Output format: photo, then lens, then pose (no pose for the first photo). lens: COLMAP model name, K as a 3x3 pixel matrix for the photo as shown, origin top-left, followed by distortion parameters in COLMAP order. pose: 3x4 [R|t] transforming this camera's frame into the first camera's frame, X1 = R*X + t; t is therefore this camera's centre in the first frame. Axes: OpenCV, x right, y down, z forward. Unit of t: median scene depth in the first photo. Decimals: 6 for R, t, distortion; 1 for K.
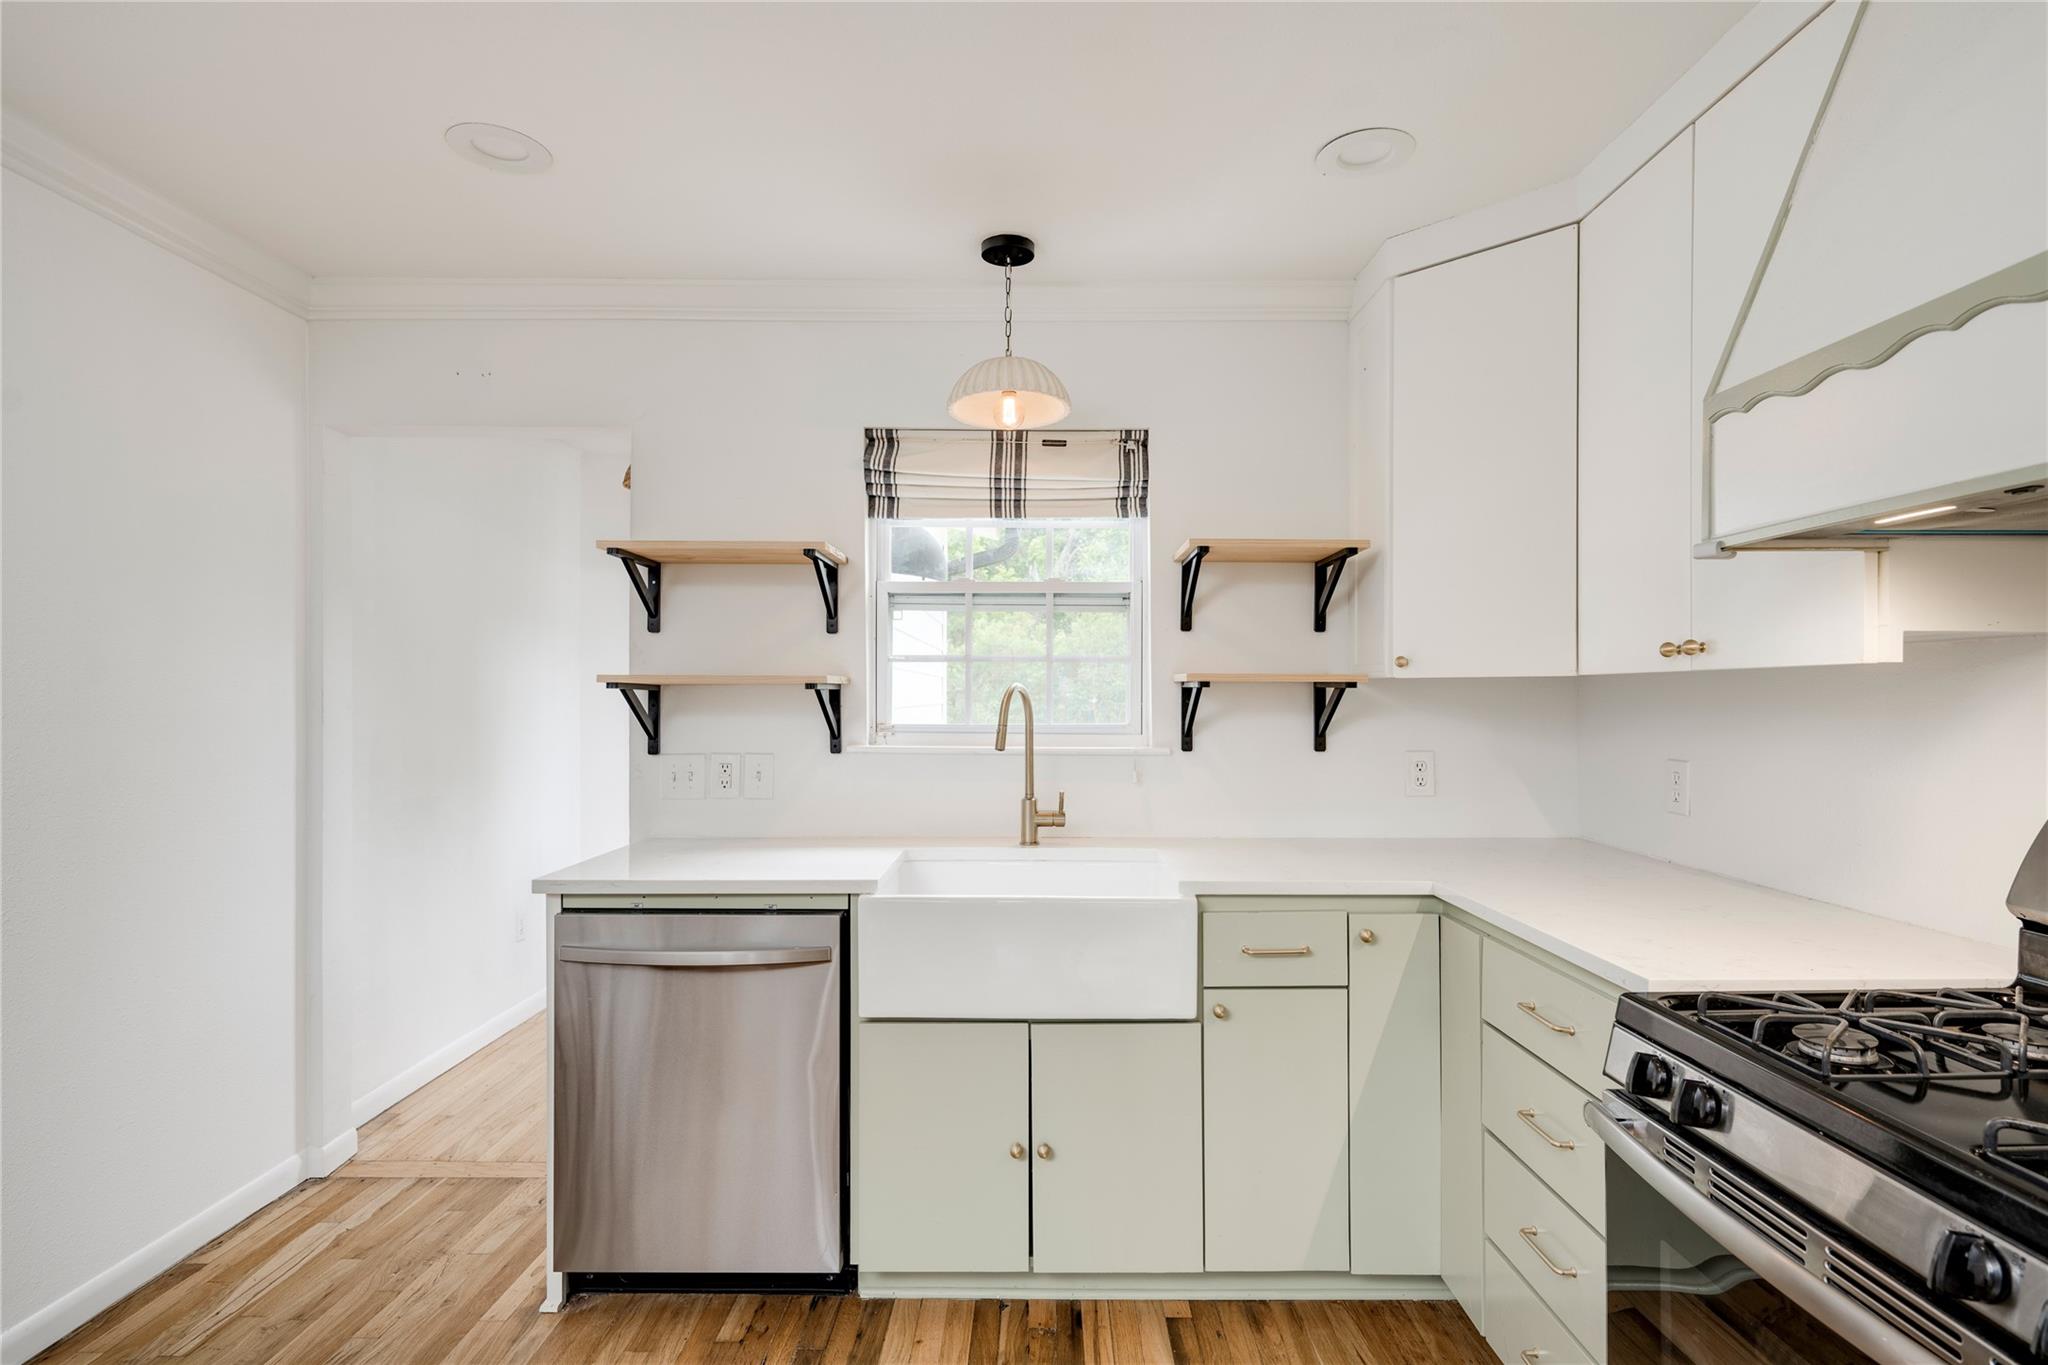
lens RADIAL K [[1008.6, 0, 1038.1], [0, 1008.6, 698.3], [0, 0, 1]] dist [0.001055, -0.003845]
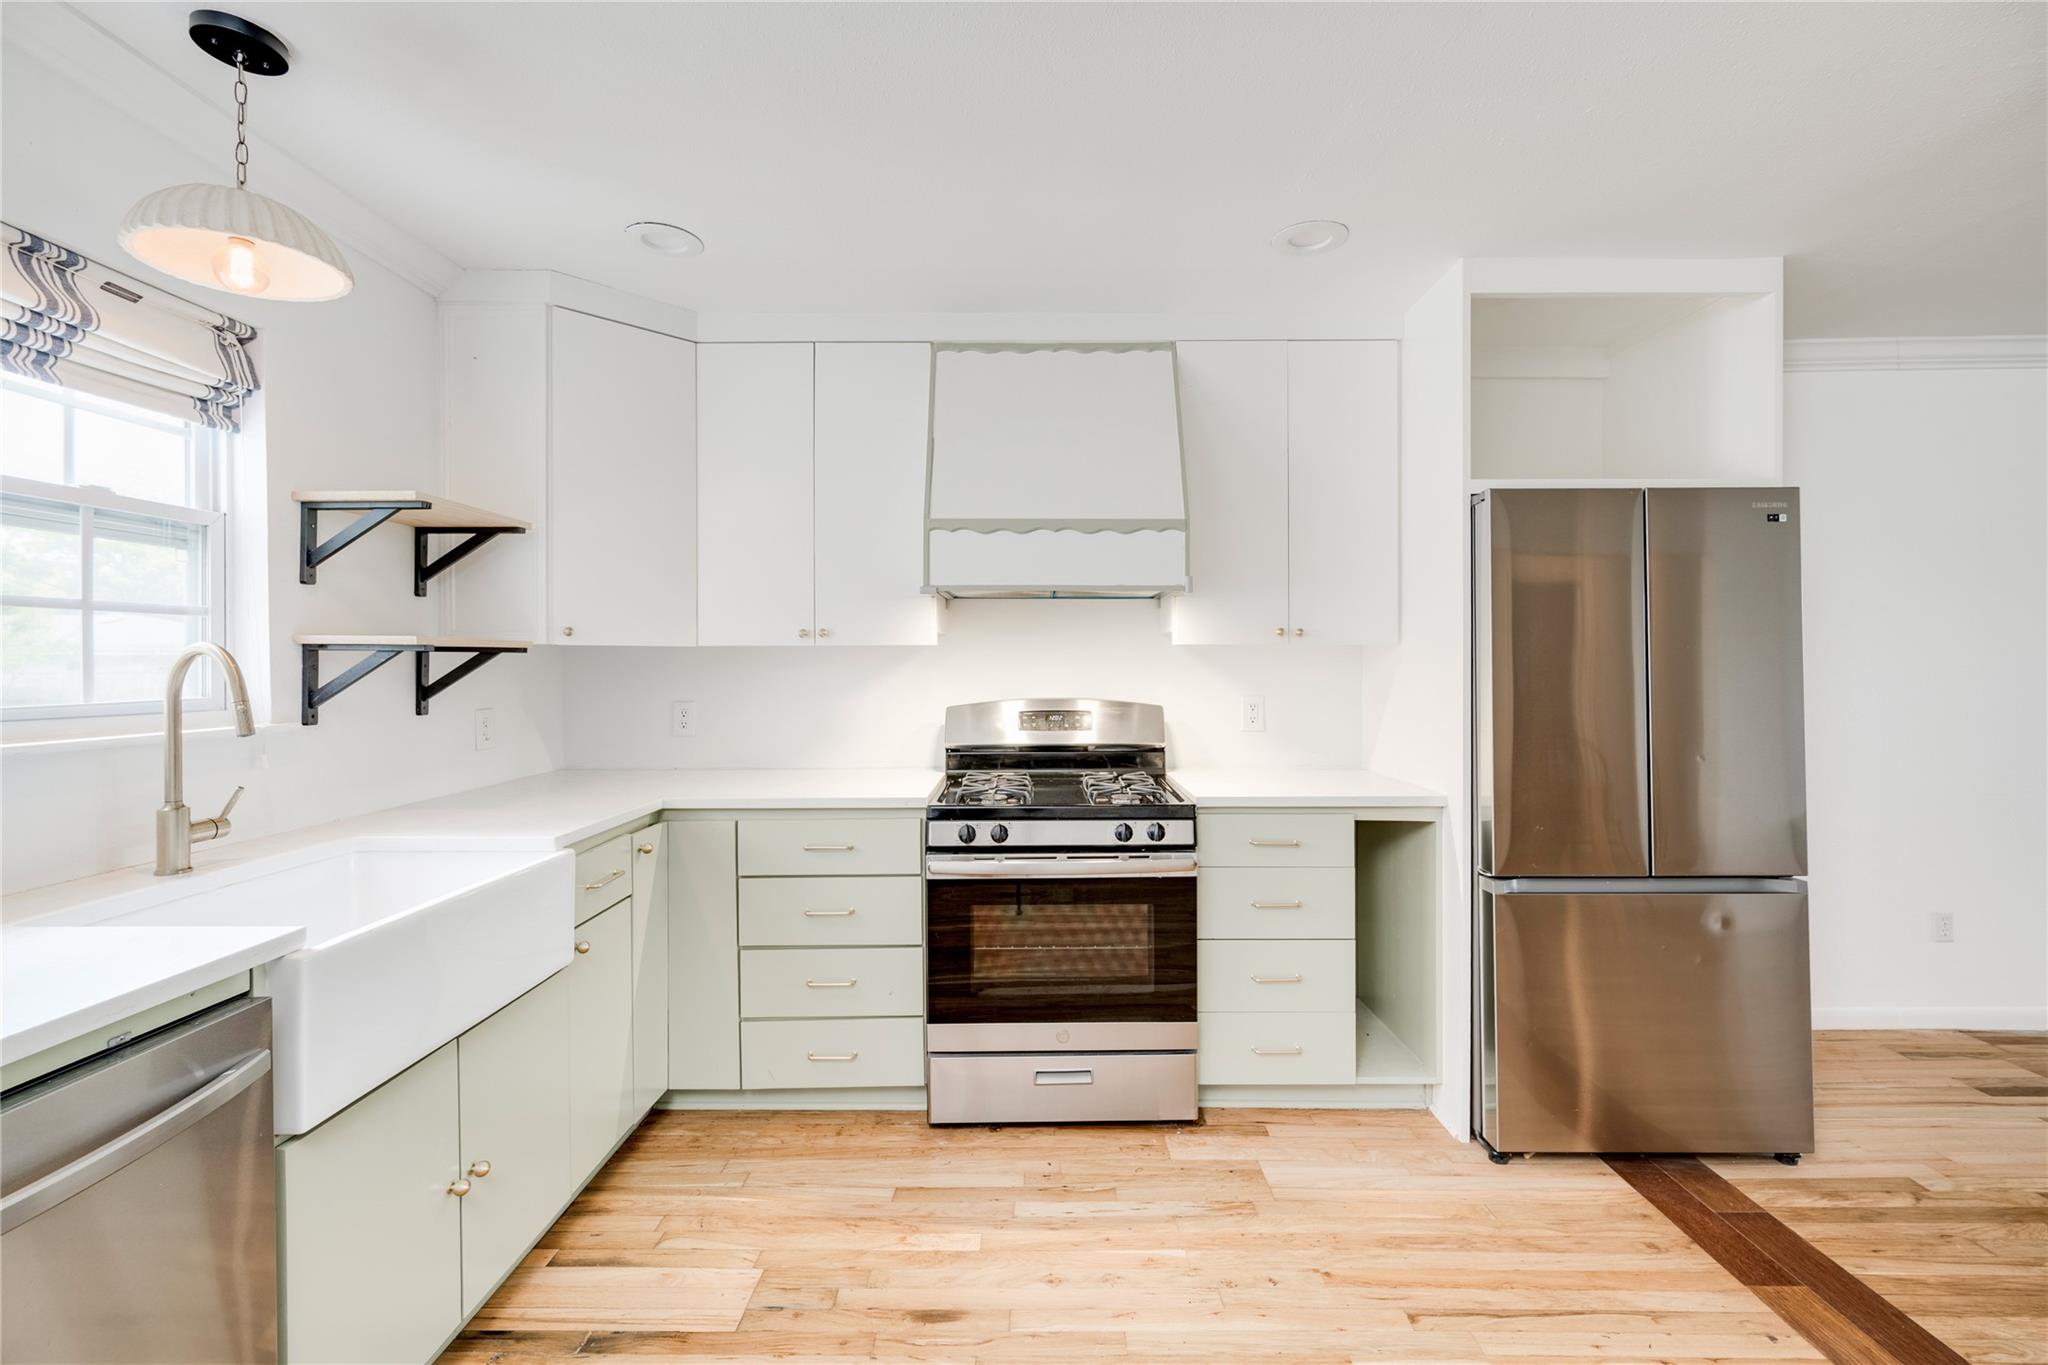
lens RADIAL K [[853.9, 0, 1031.3], [0, 853.9, 662.7], [0, 0, 1]] dist [0.000135, 0.000088]
pose [[0.013833, -0.003387, 0.999899, -0.595957], [0.005219, 0.999981, 0.003315, 0.000166], [-0.999891, 0.005173, 0.013850, 0.400742]]
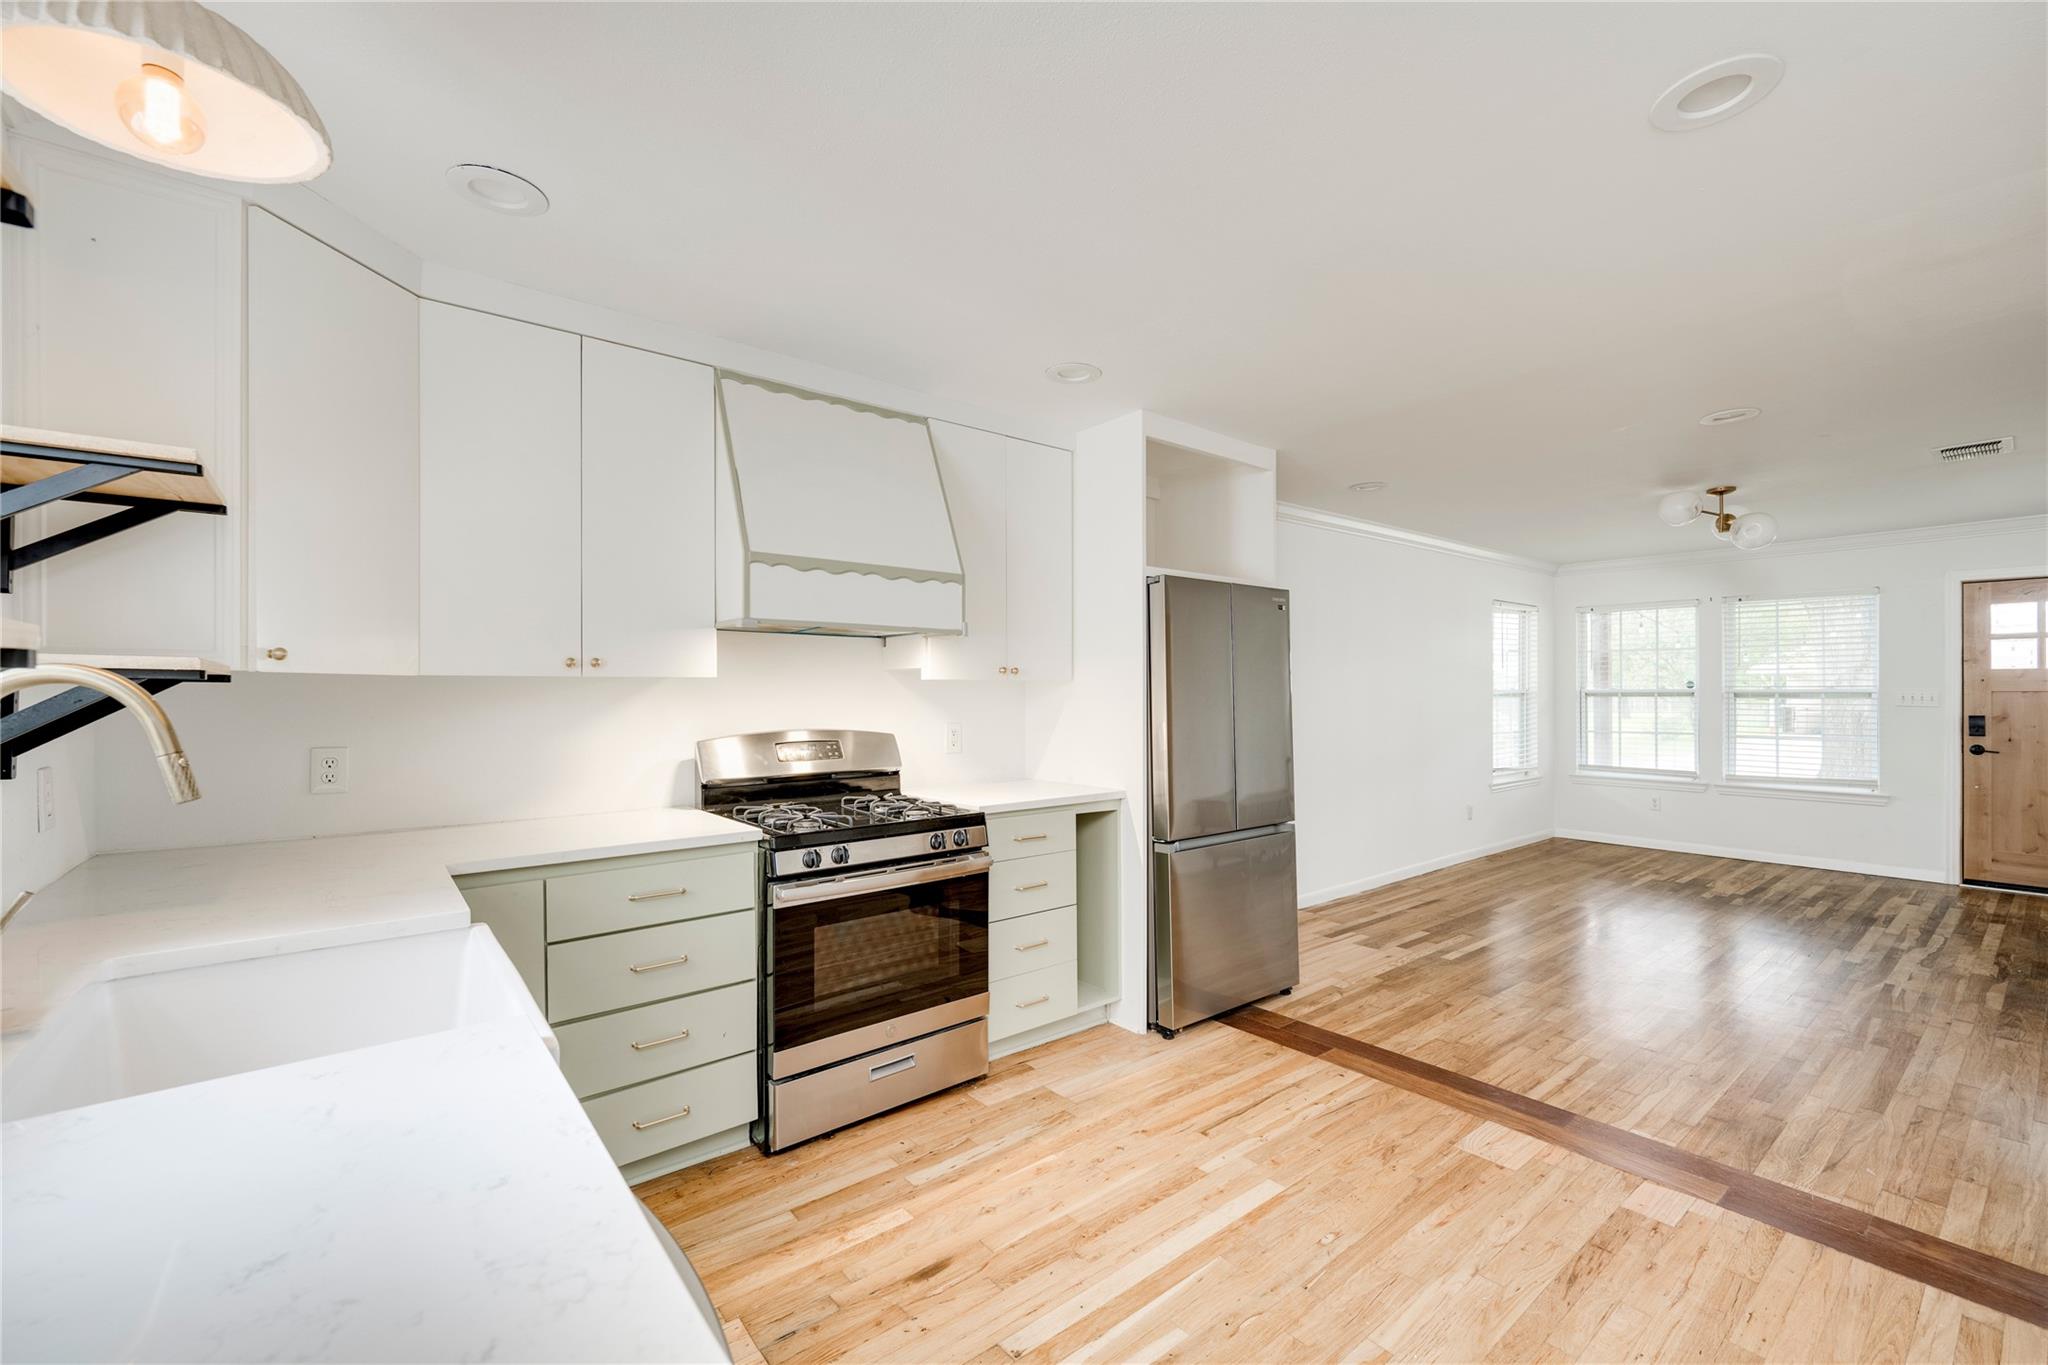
lens RADIAL K [[853.9, 0, 1024.2], [0, 853.9, 690.3], [0, 0, 1]] dist [0.000135, 0.000088]
pose [[-0.622259, 0.003813, 0.782802, -0.577740], [0.004860, 0.999988, -0.001007, -0.000502], [-0.782797, 0.003178, -0.622269, 0.877574]]
